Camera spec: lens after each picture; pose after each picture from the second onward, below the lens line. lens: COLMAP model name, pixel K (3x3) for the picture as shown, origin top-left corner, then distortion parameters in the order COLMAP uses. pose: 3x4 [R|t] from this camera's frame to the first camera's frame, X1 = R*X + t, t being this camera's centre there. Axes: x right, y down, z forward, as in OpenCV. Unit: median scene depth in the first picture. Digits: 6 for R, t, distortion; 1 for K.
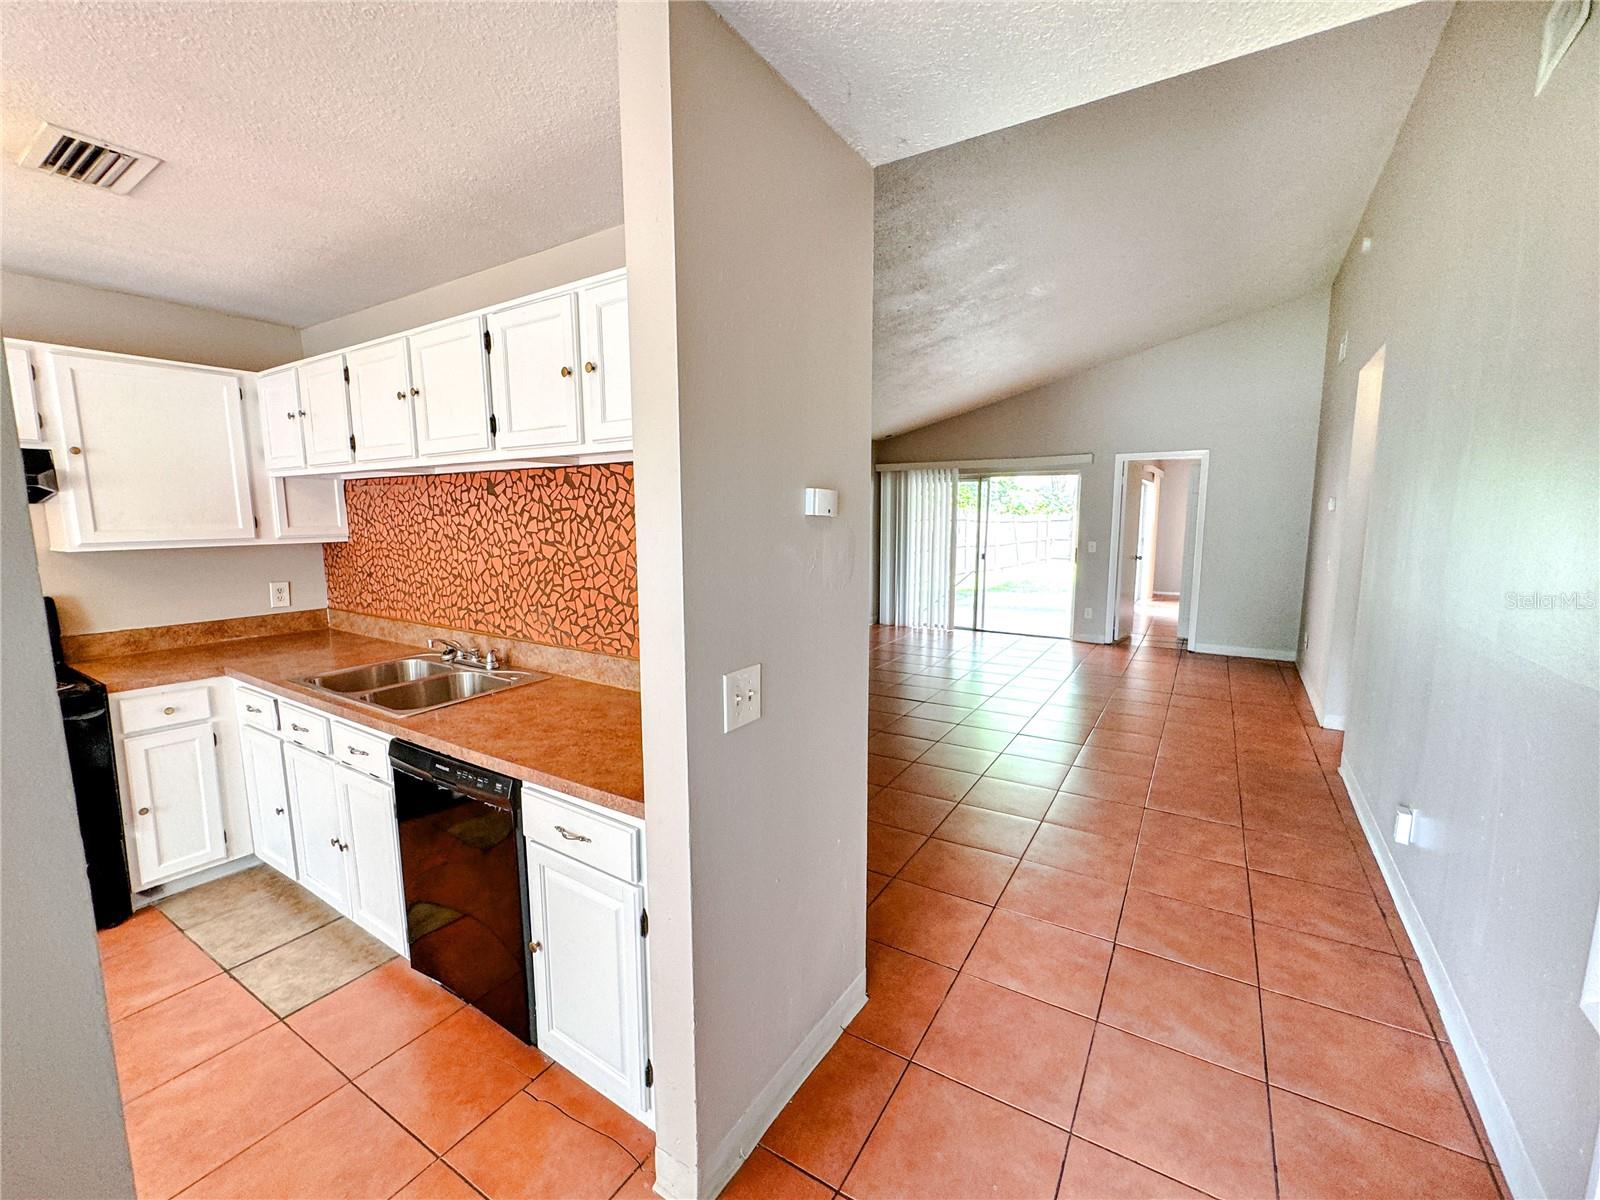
lens RADIAL K [[675.7, 0, 800.0], [0, 675.7, 600.0], [0, 0, 1]] dist [-0.001207, -0.000308]
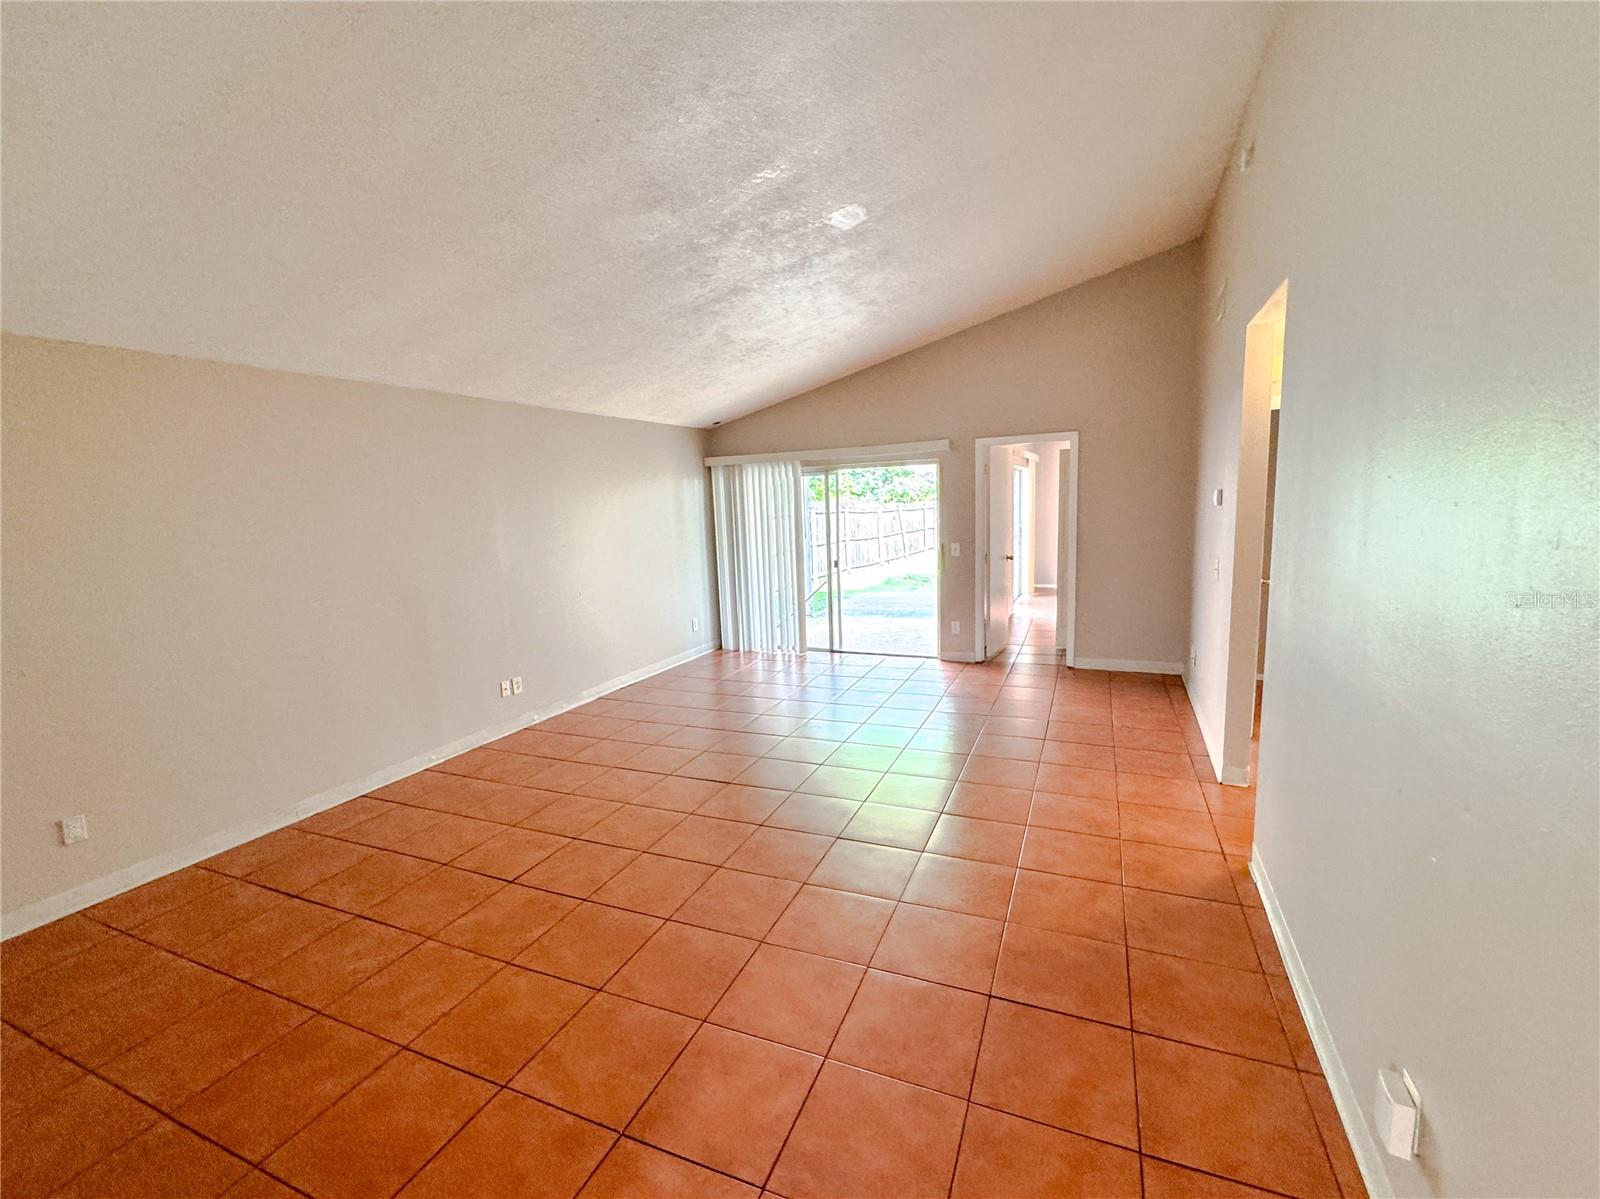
lens RADIAL K [[699.9, 0, 800.0], [0, 699.9, 599.5], [0, 0, 1]] dist [-0.001247, -0.000206]
pose [[0.988259, -0.056271, 0.142051, 0.106951], [0.055089, 0.998406, 0.012244, -0.035487], [-0.142513, -0.004274, 0.989784, 0.152522]]
